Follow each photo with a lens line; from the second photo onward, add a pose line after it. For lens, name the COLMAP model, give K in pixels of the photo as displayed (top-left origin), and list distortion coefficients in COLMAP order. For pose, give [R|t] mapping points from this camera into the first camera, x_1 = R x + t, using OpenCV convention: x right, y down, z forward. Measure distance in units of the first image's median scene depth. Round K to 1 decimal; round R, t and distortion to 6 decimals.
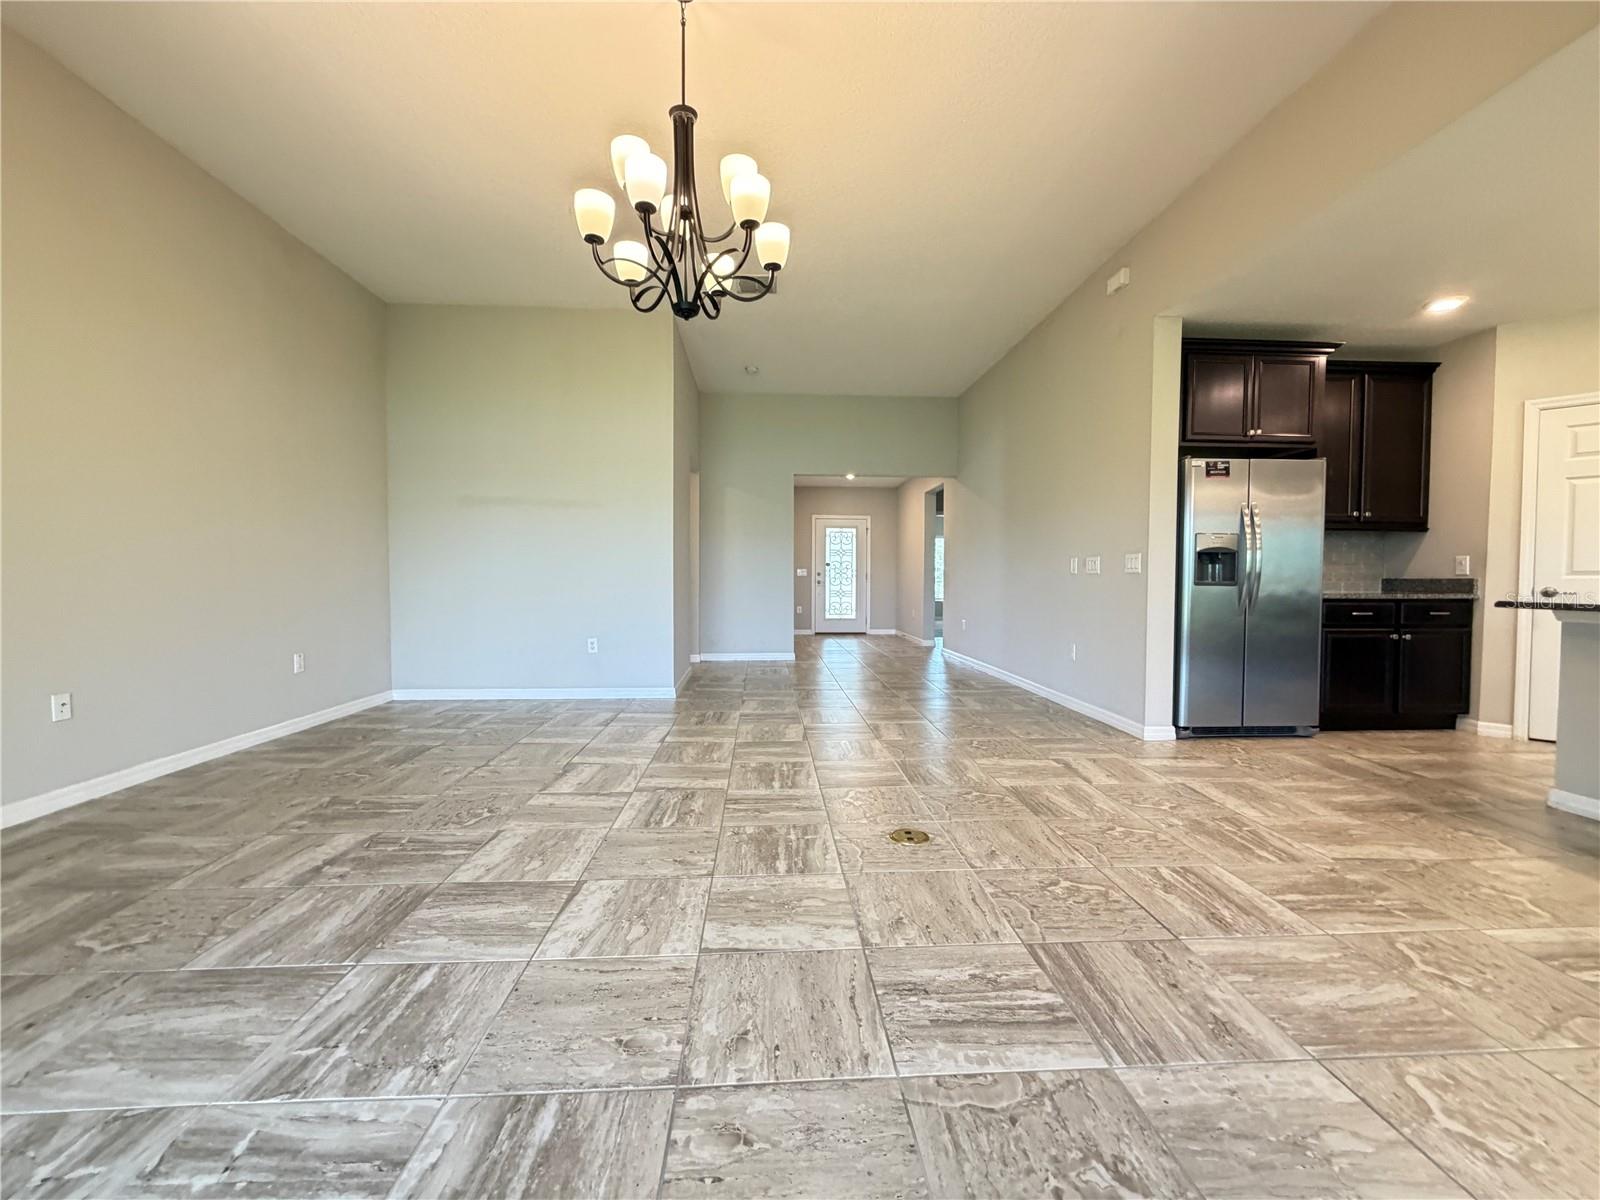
lens RADIAL K [[637.0, 0, 798.7], [0, 637.0, 565.1], [0, 0, 1]] dist [0.000474, 0.000285]
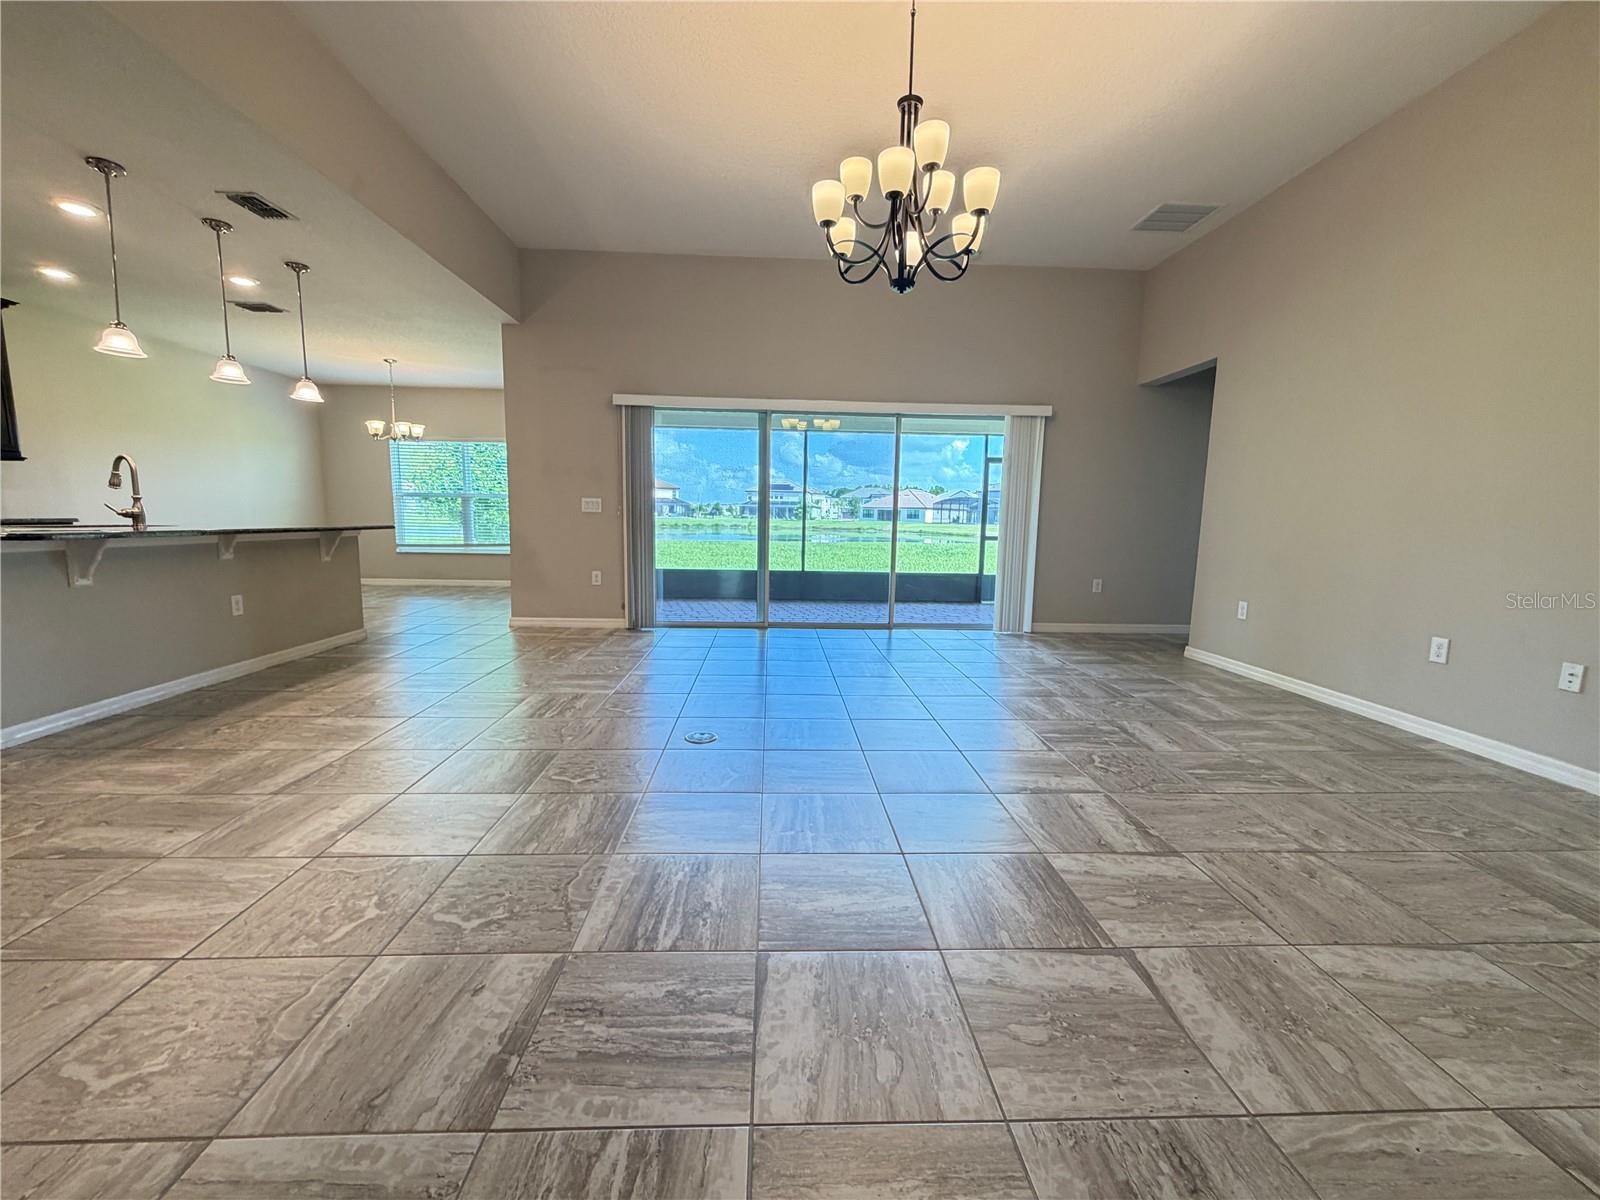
lens RADIAL K [[637.8, 0, 797.5], [0, 637.8, 598.4], [0, 0, 1]] dist [0.000759, 0.000333]
pose [[-0.999670, -0.021738, 0.013652, -0.016904], [-0.020108, 0.993739, 0.109904, 0.025590], [-0.015955, 0.109593, -0.993848, 1.907447]]
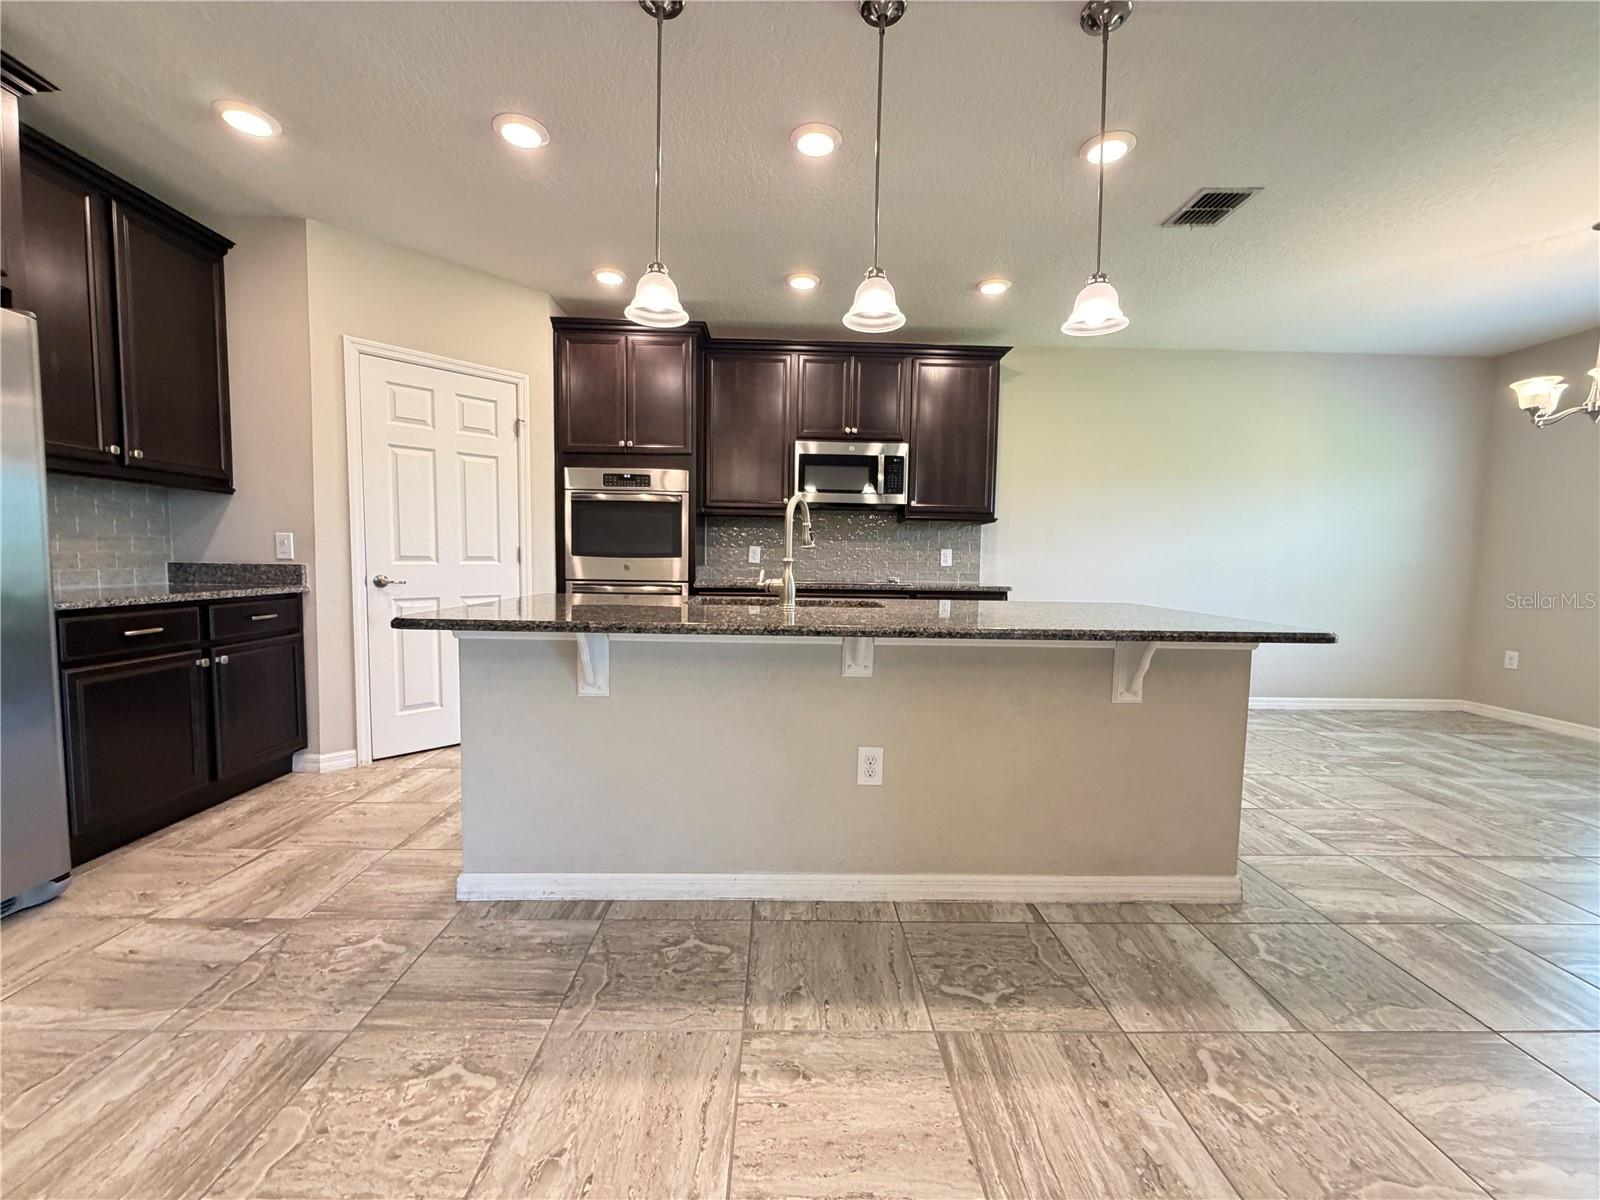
lens RADIAL K [[631.5, 0, 808.0], [0, 631.5, 627.8], [0, 0, 1]] dist [-0.002522, -0.000272]
pose [[0.023336, -0.112327, 0.993397, 0.529836], [-0.034687, 0.992979, 0.113094, -0.013590], [-0.999126, -0.037097, 0.019276, 0.617098]]
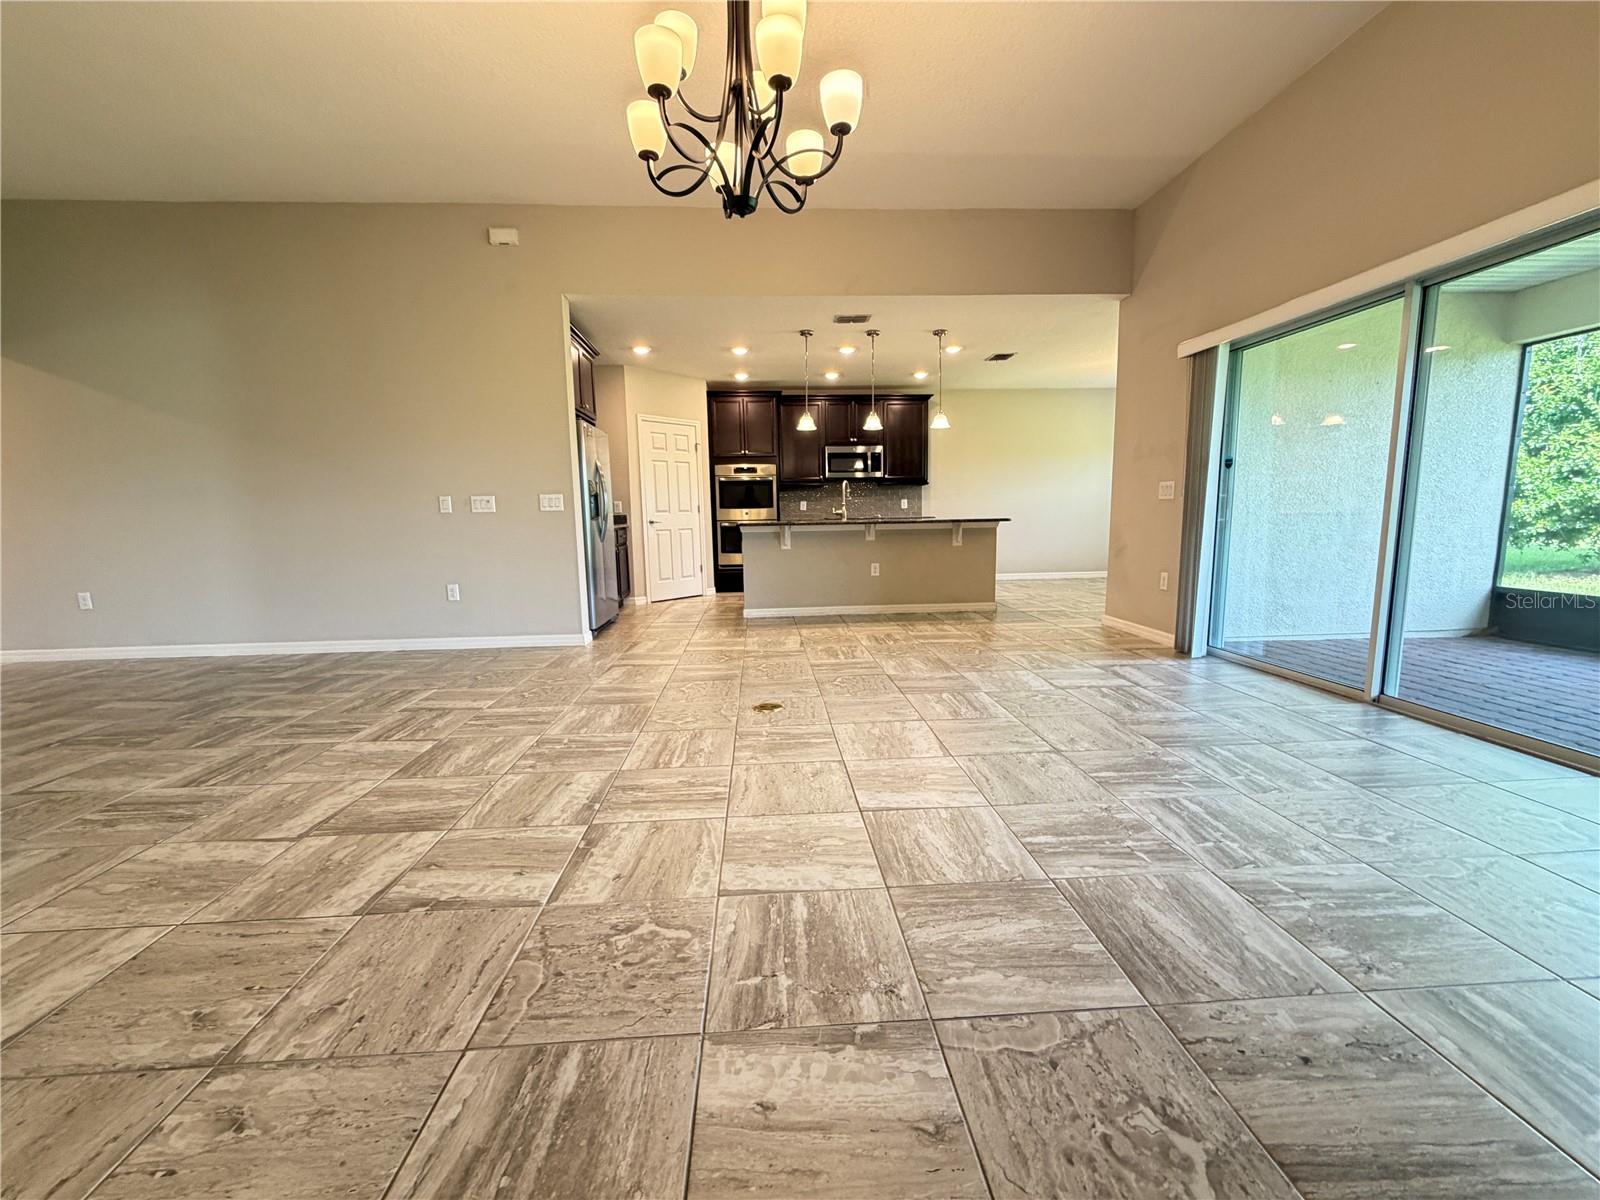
lens RADIAL K [[637.8, 0, 797.5], [0, 637.8, 598.4], [0, 0, 1]] dist [0.000759, 0.000333]
pose [[-0.004082, -0.132633, 0.991157, -0.973259], [-0.000613, 0.991165, 0.132631, 0.024479], [-0.999991, -0.000066, -0.004127, 0.832138]]
